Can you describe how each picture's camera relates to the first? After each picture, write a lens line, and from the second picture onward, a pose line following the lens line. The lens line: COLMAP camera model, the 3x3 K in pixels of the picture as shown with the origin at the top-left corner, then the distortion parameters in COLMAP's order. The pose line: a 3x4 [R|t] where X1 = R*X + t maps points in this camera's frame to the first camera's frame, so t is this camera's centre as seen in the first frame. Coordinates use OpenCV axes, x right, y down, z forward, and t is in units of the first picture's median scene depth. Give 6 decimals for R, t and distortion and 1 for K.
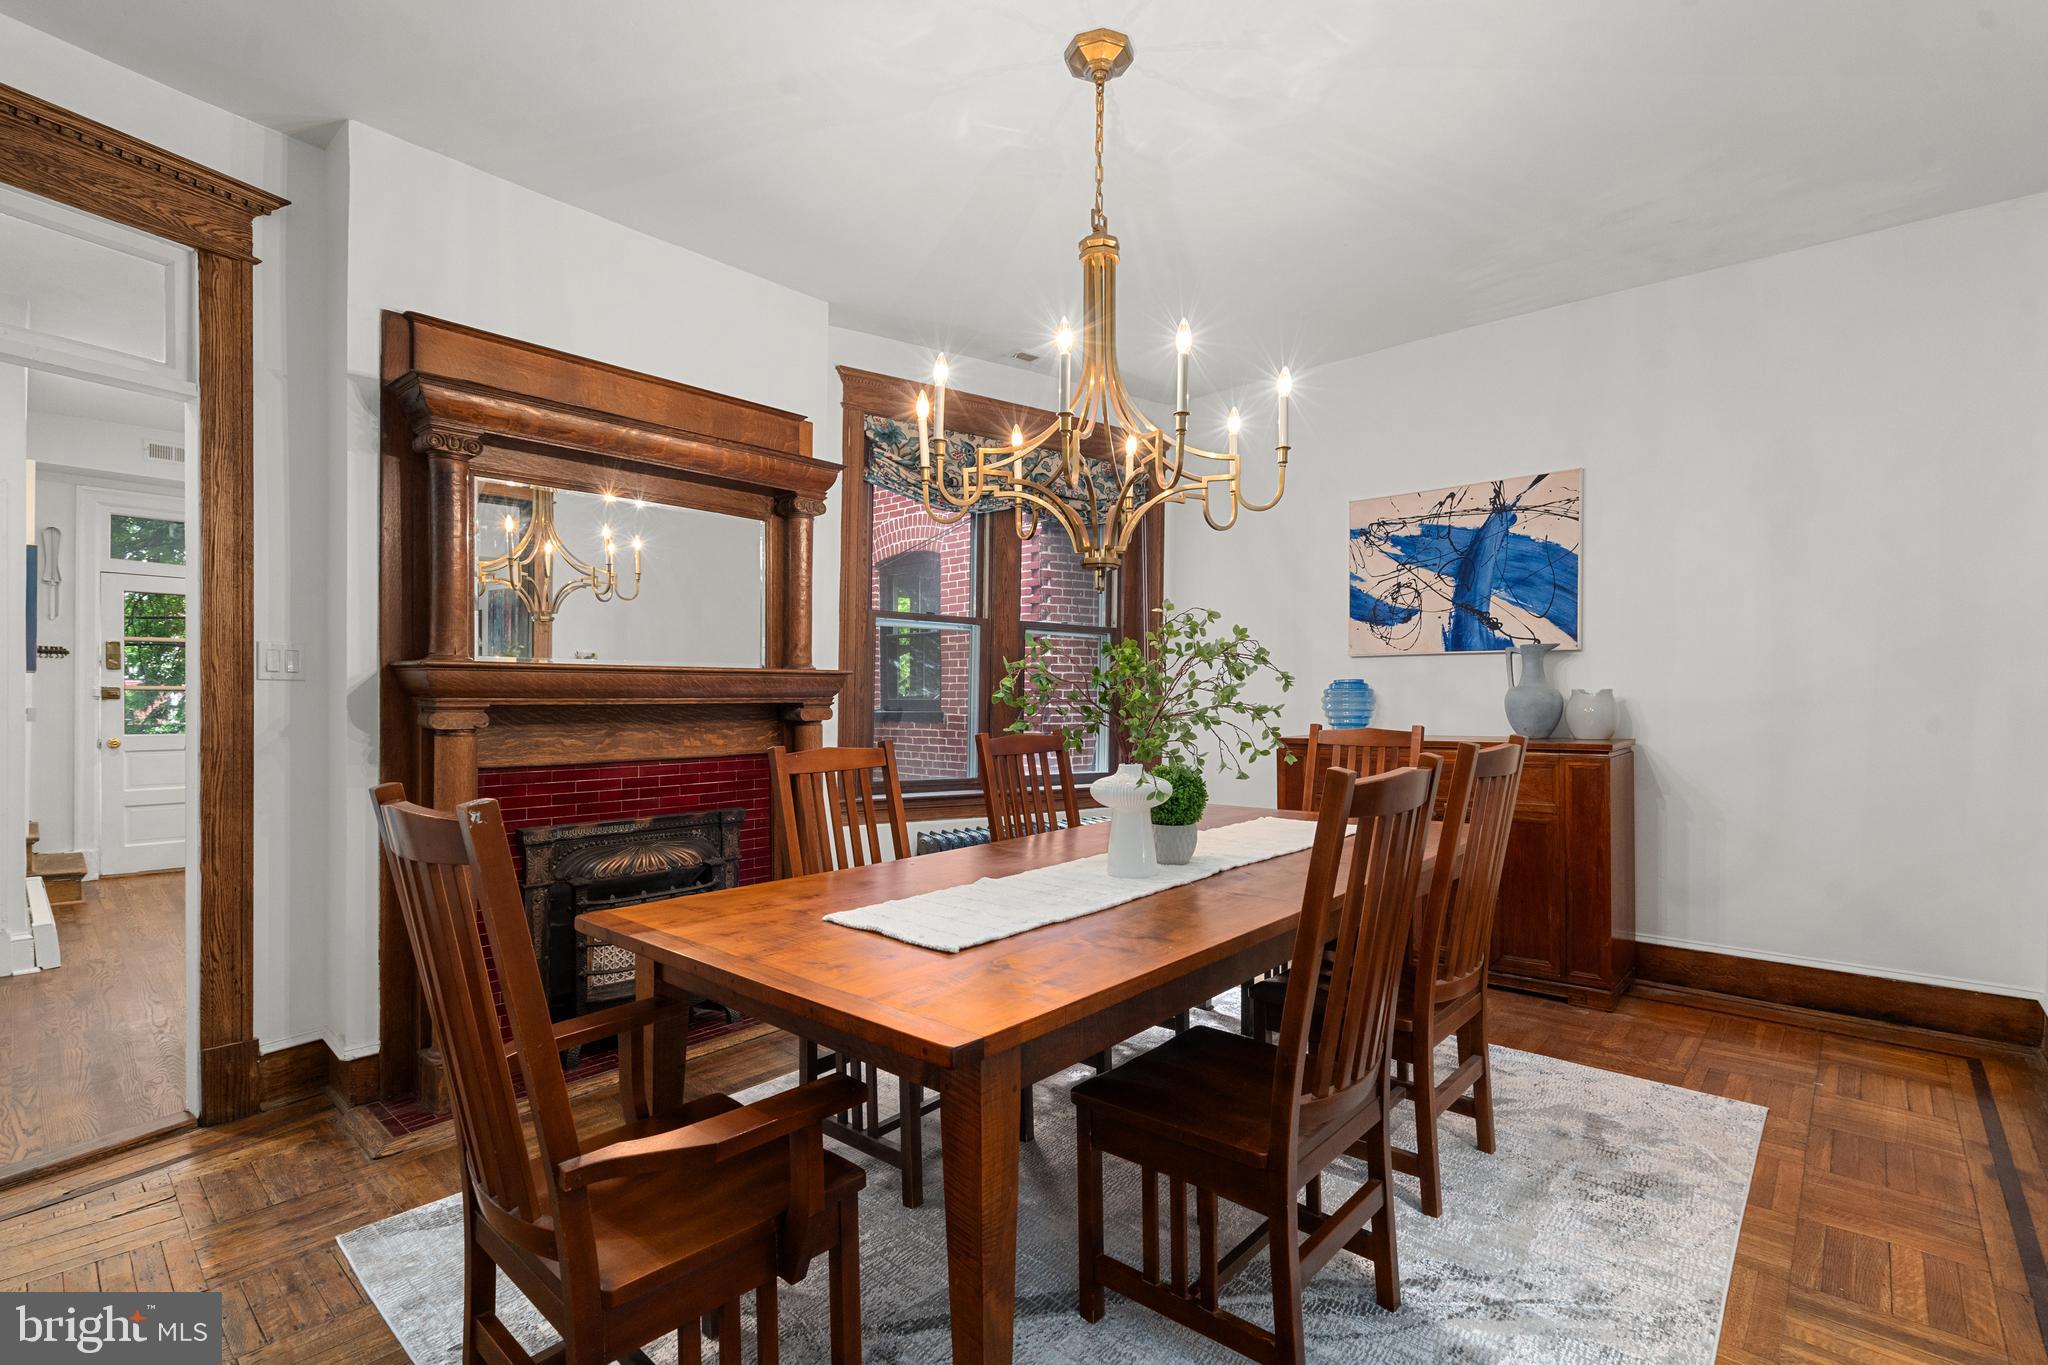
lens RADIAL K [[932.1, 0, 996.5], [0, 932.1, 697.7], [0, 0, 1]] dist [-0.005255, -0.000379]
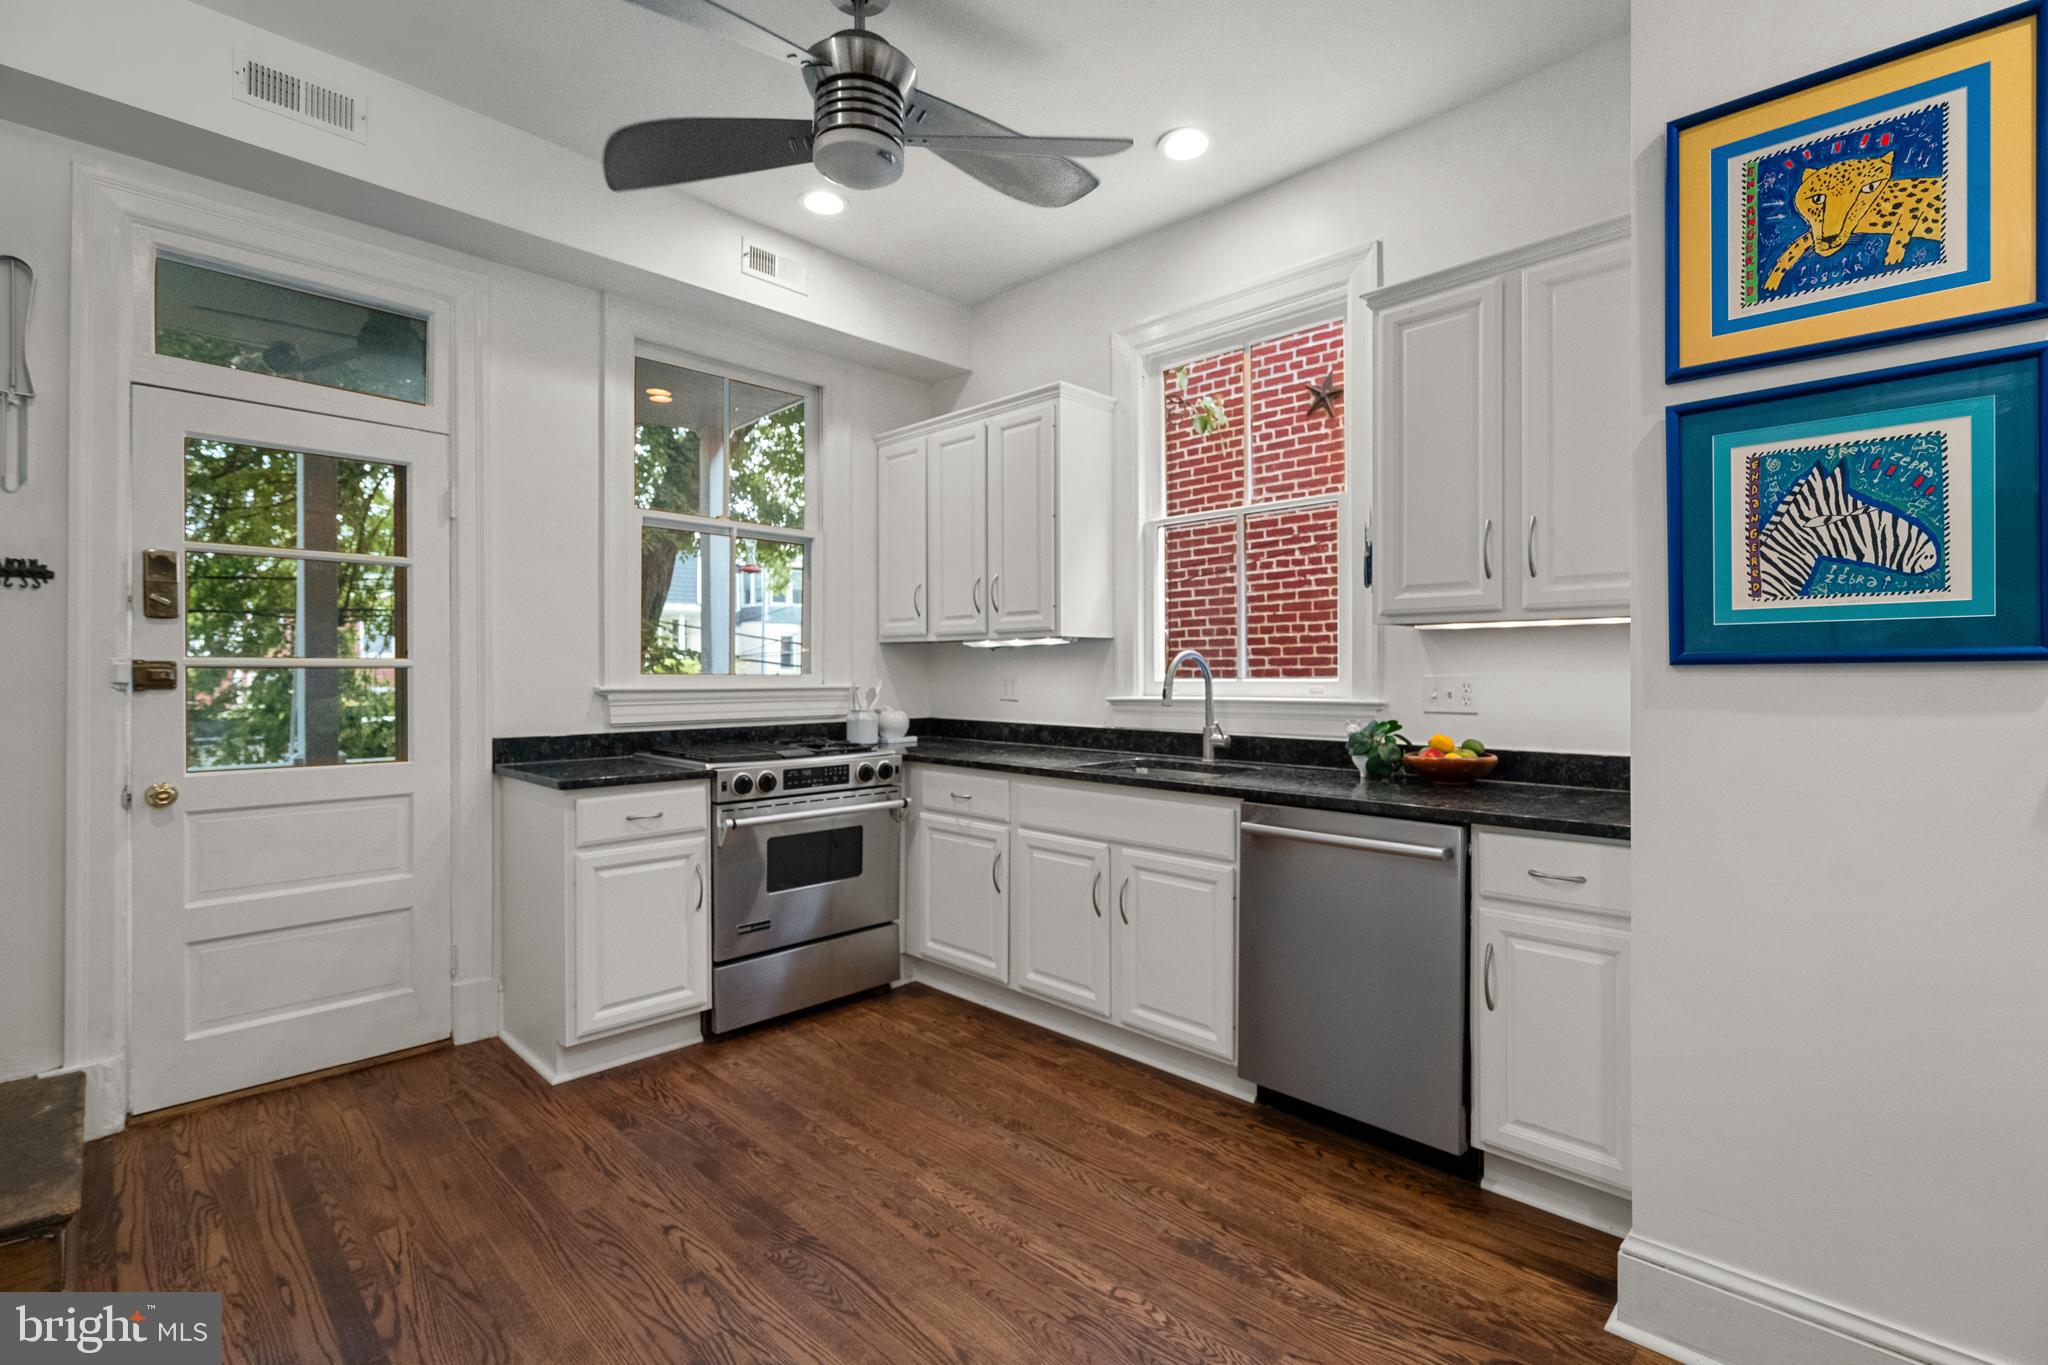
lens RADIAL K [[932.1, 0, 1017.7], [0, 932.1, 675.6], [0, 0, 1]] dist [-0.005255, -0.000379]
pose [[0.999724, 0.001265, -0.023465, -0.555048], [-0.001299, 0.999998, -0.001413, -0.004731], [0.023463, 0.001443, 0.999724, 0.590023]]
